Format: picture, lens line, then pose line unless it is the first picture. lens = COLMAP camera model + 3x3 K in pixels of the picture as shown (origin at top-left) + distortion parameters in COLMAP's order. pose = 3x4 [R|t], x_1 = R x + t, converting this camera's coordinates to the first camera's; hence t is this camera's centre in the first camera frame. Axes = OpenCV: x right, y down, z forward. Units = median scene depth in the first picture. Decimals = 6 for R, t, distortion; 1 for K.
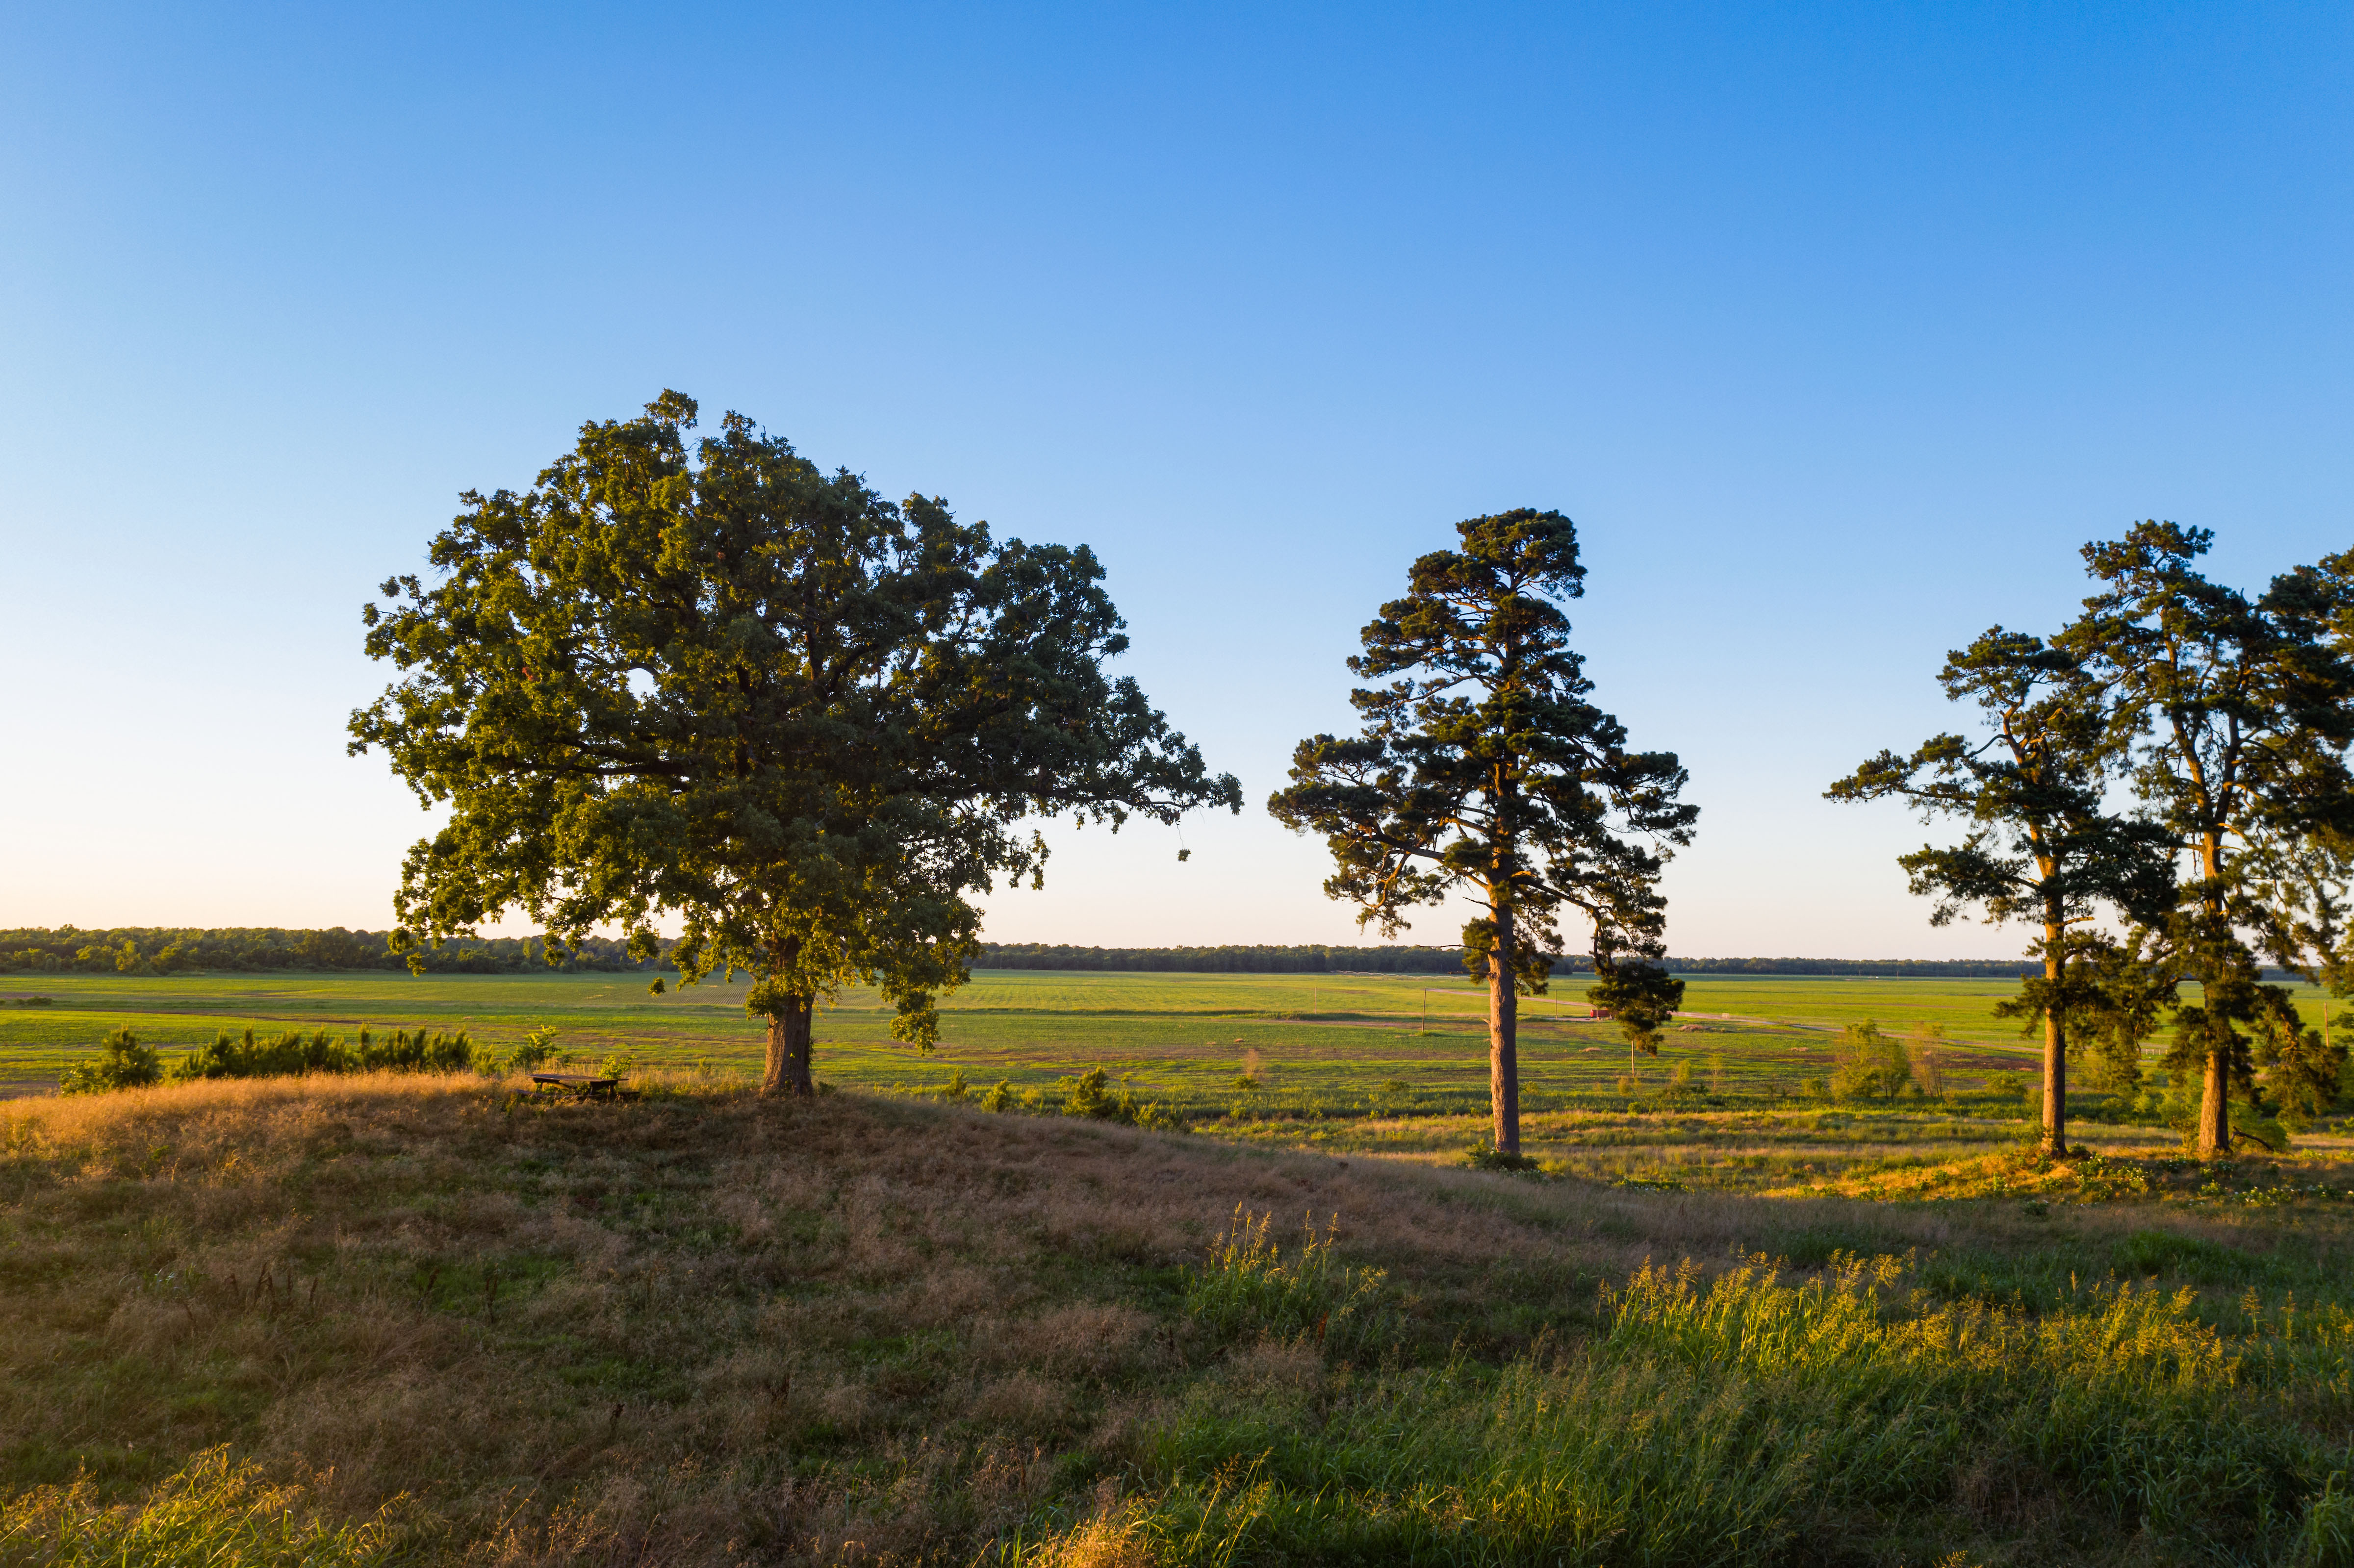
lens RADIAL K [[1867.1, 0, 1175.4], [0, 1867.1, 780.8], [0, 0, 1]] dist [-0.018829, 0.024230]
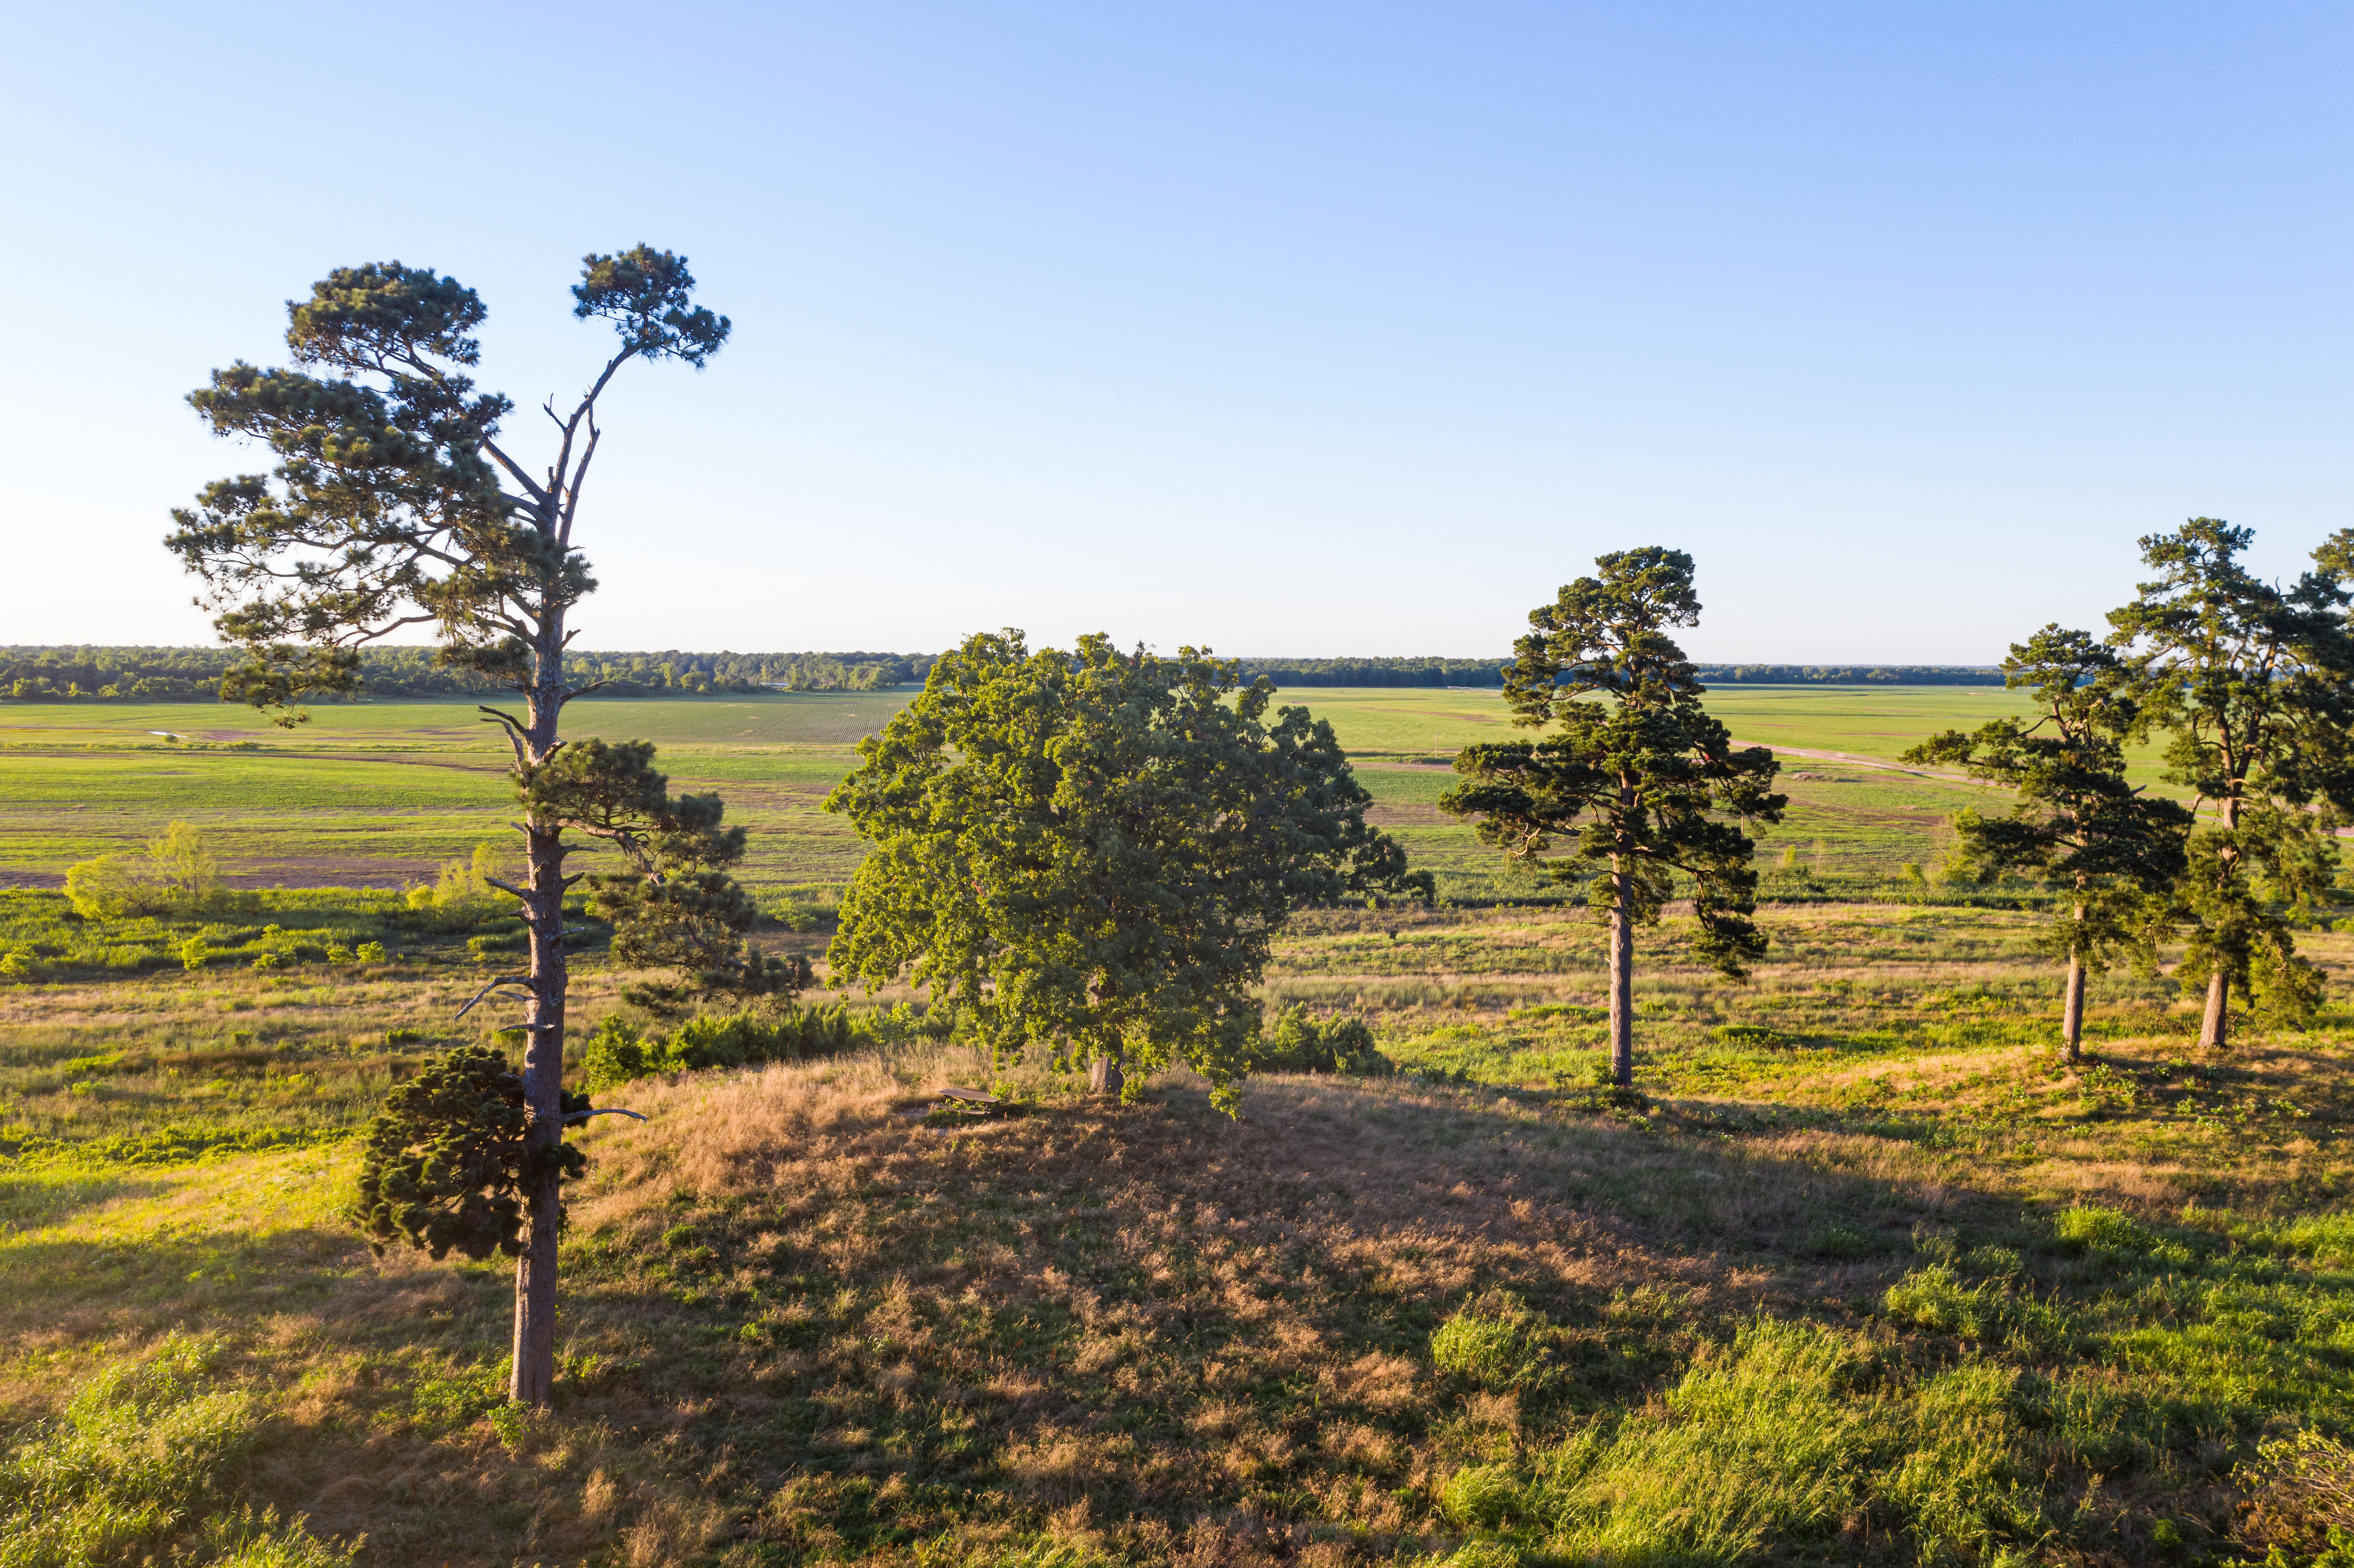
lens RADIAL K [[1867.1, 0, 1178.3], [0, 1867.1, 787.2], [0, 0, 1]] dist [-0.018829, 0.024230]
pose [[0.998222, 0.002214, -0.059566, -0.043703], [0.007400, 0.986976, 0.160695, -0.175911], [0.059146, -0.160850, 0.985205, -0.216357]]
